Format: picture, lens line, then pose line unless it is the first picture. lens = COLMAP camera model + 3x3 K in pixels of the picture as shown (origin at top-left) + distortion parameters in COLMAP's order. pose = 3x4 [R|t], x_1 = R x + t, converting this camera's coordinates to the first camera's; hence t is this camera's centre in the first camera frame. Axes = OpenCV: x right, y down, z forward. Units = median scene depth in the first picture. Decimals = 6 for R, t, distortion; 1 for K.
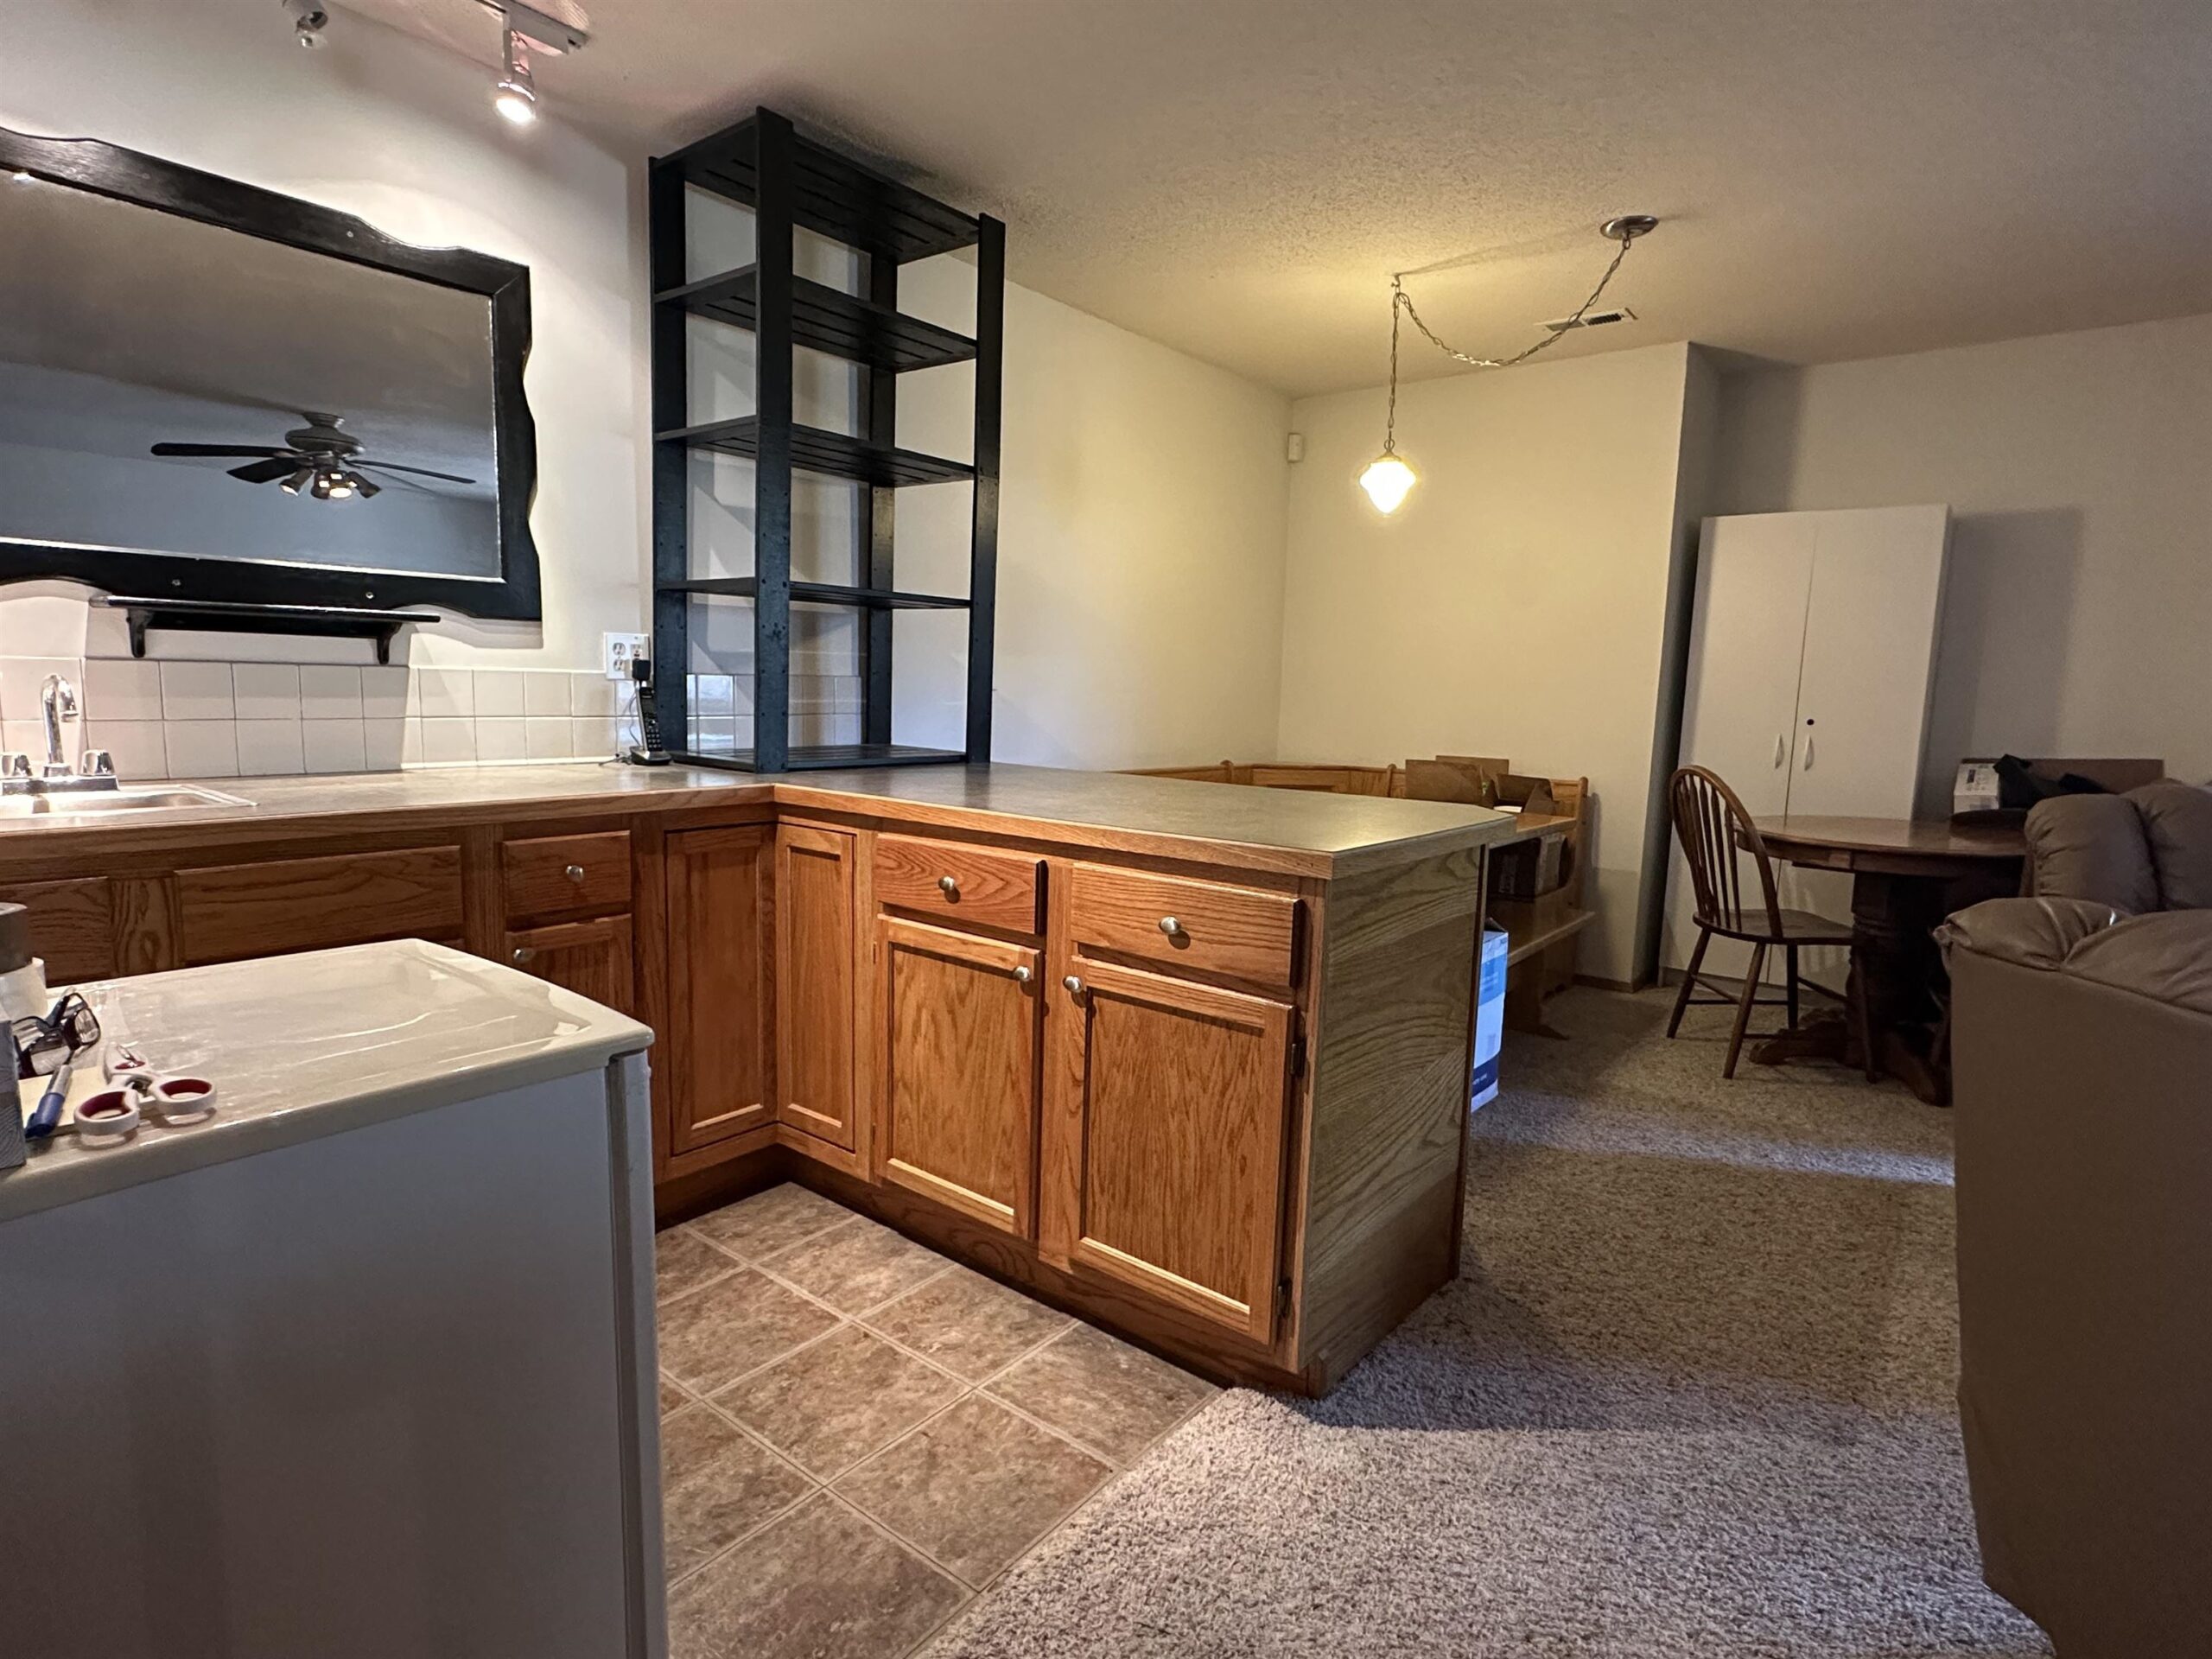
lens RADIAL K [[1145.9, 0, 1106.0], [0, 1145.9, 829.5], [0, 0, 1]] dist [-0.005309, 0.000746]
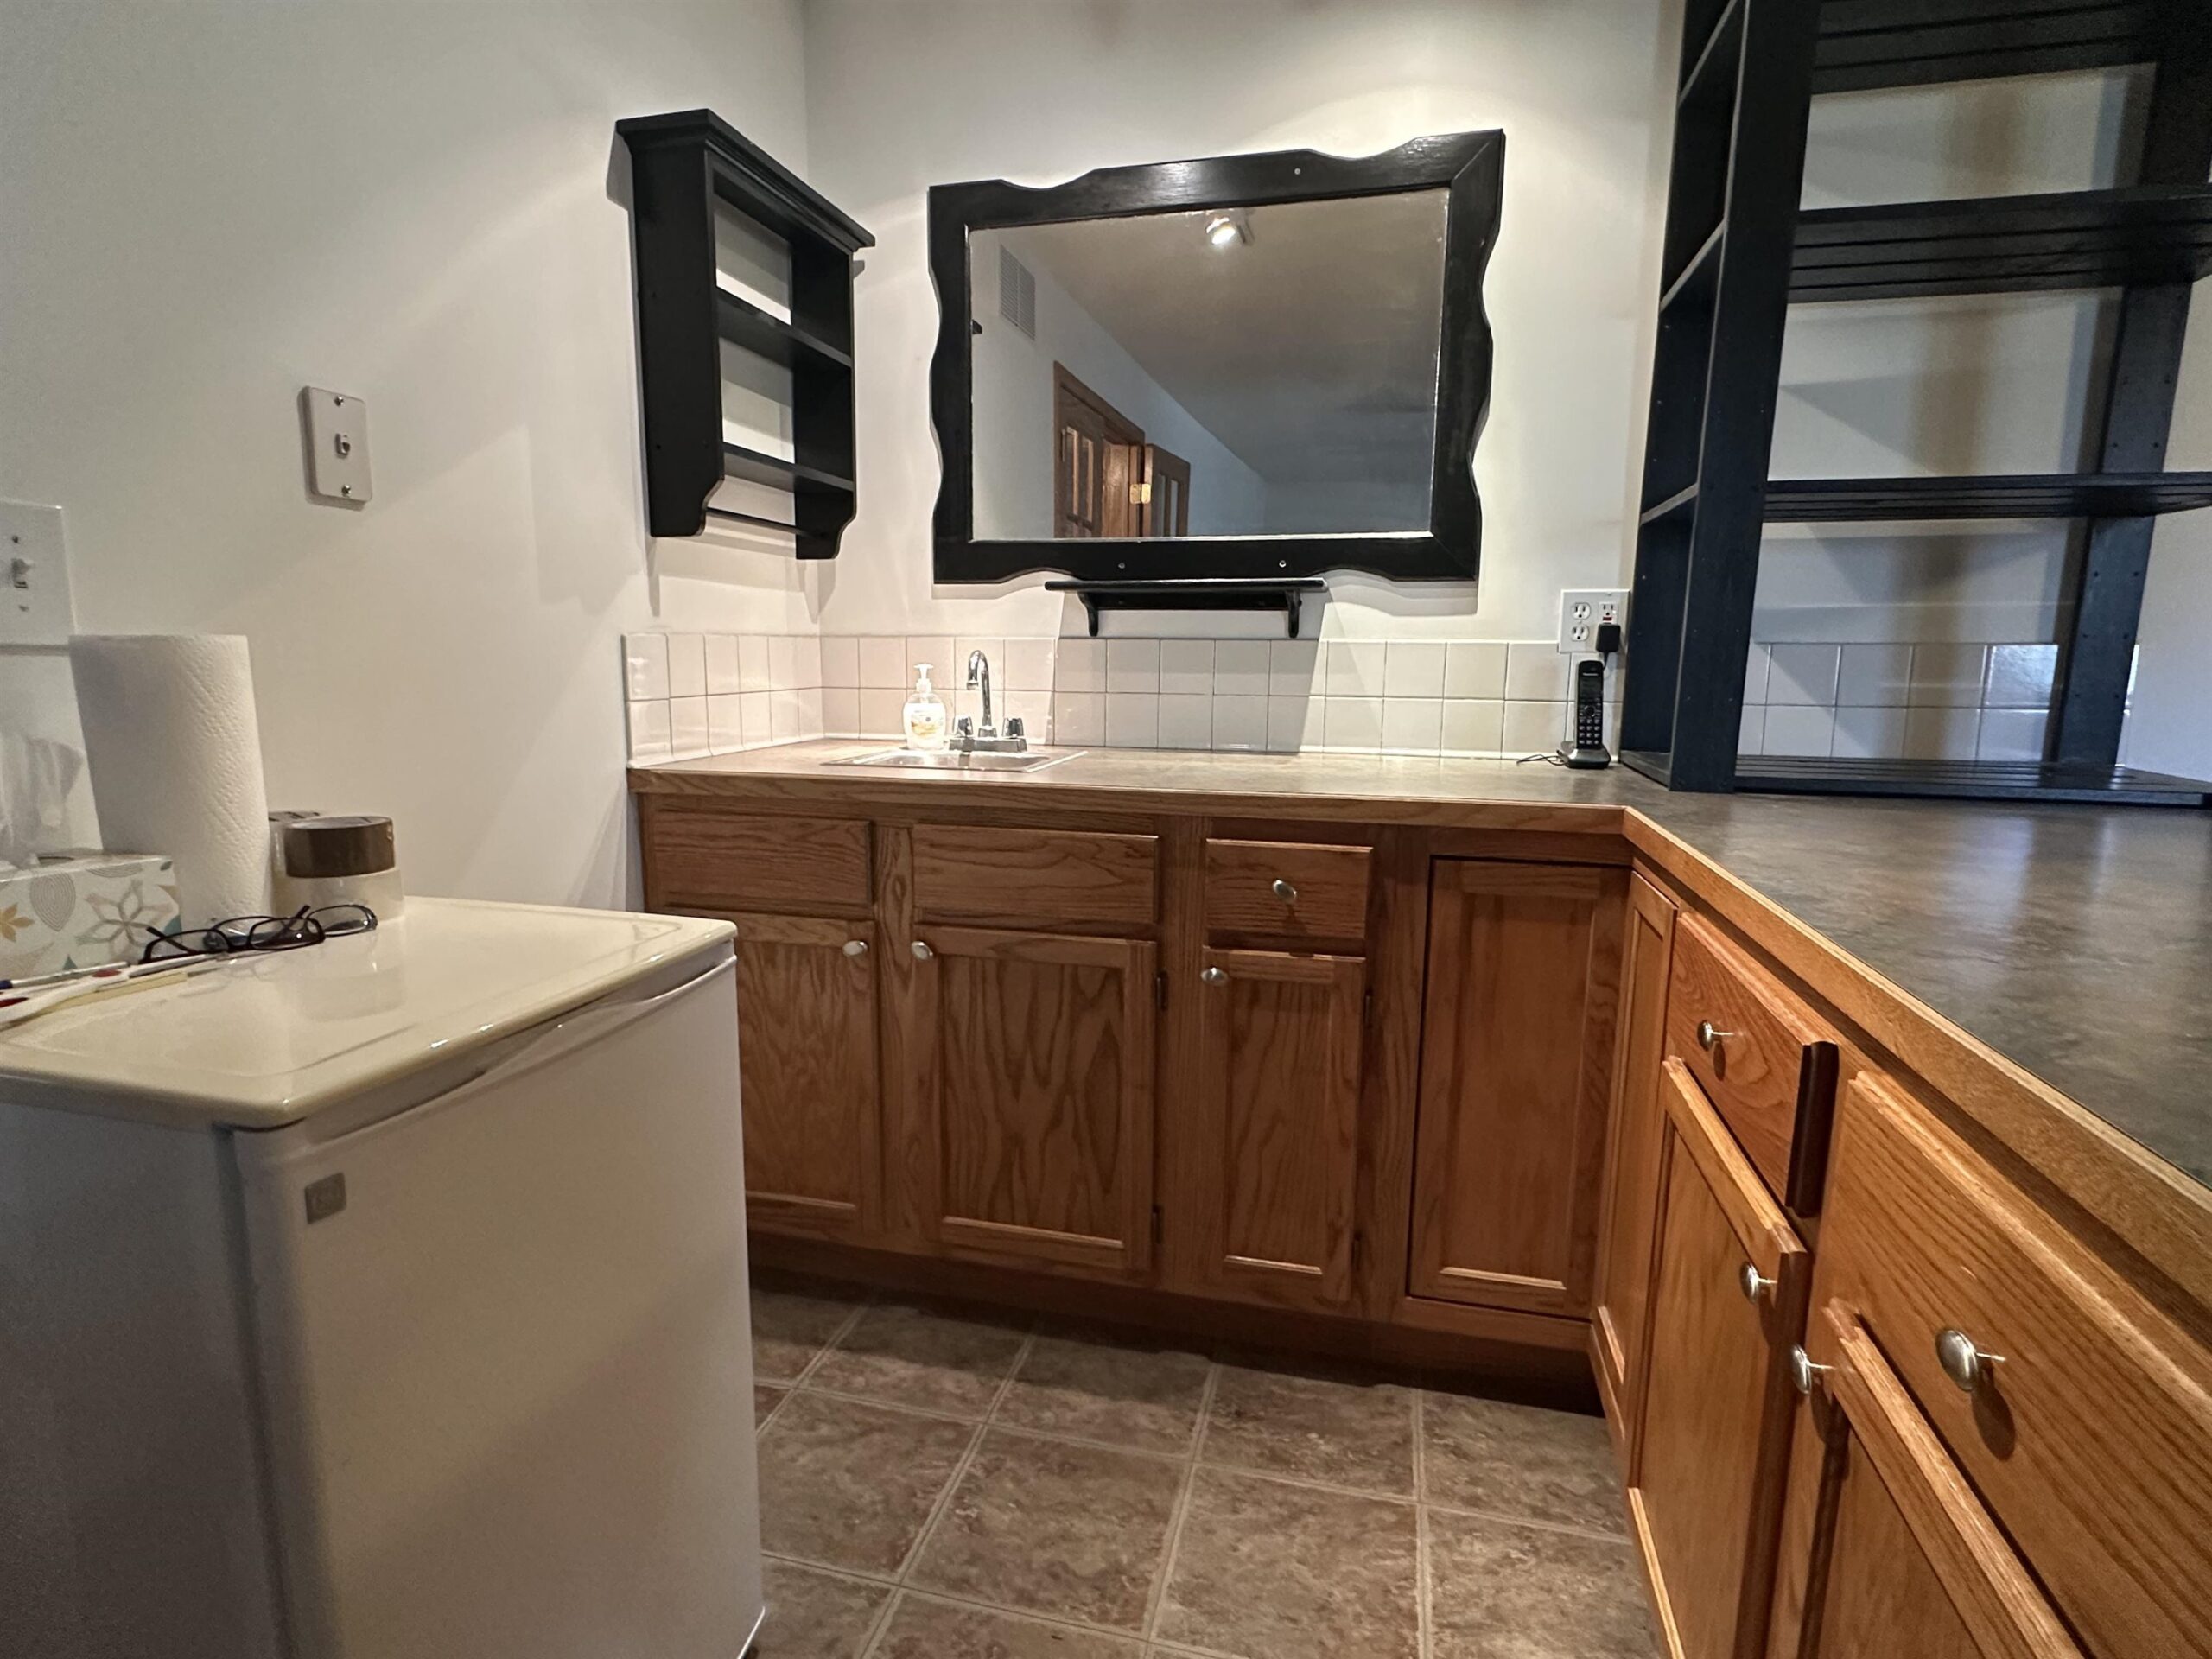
lens RADIAL K [[1145.9, 0, 1106.0], [0, 1145.9, 829.5], [0, 0, 1]] dist [-0.005309, 0.000746]
pose [[0.401522, 0.116474, -0.908413, 0.178907], [-0.115757, 0.990380, 0.075818, -0.044502], [0.908505, 0.074712, 0.411142, 0.506760]]
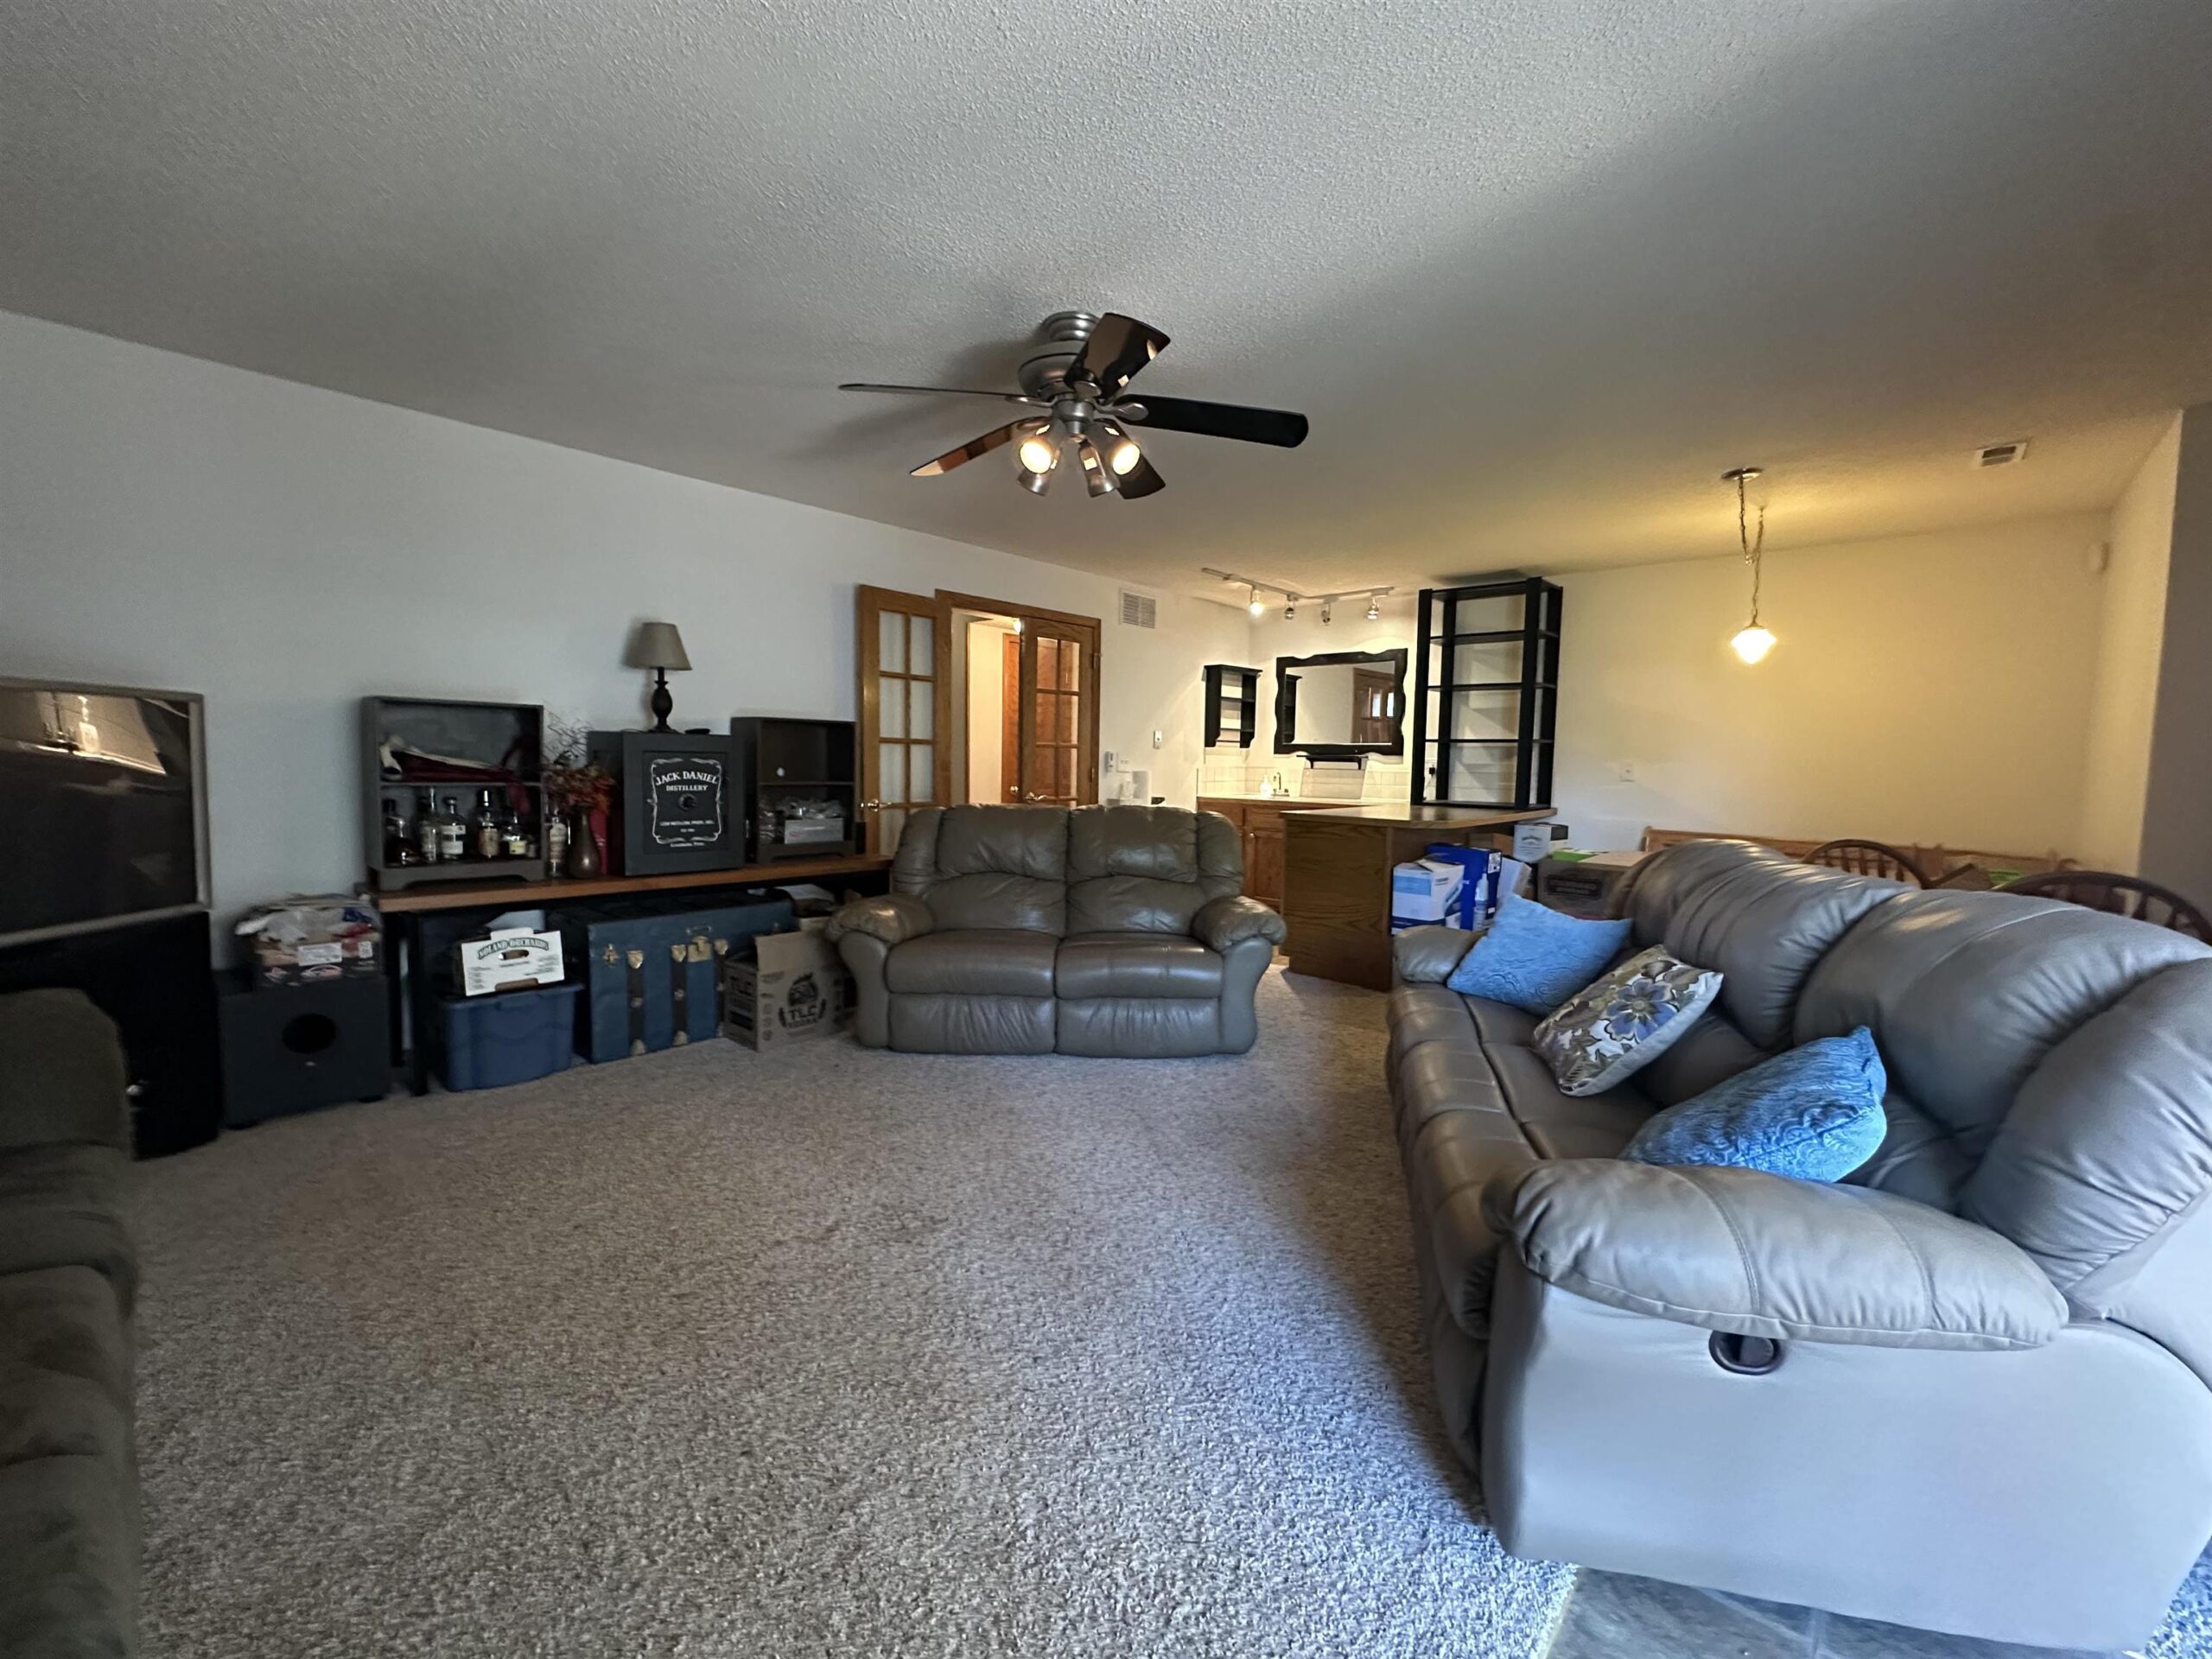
lens RADIAL K [[880.4, 0, 1102.3], [0, 880.4, 823.0], [0, 0, 1]] dist [-0.005944, -0.000184]
pose [[-0.080112, 0.037908, -0.996065, 2.260501], [-0.147515, 0.987822, 0.049459, 0.004014], [0.985810, 0.150897, -0.073544, 0.447575]]
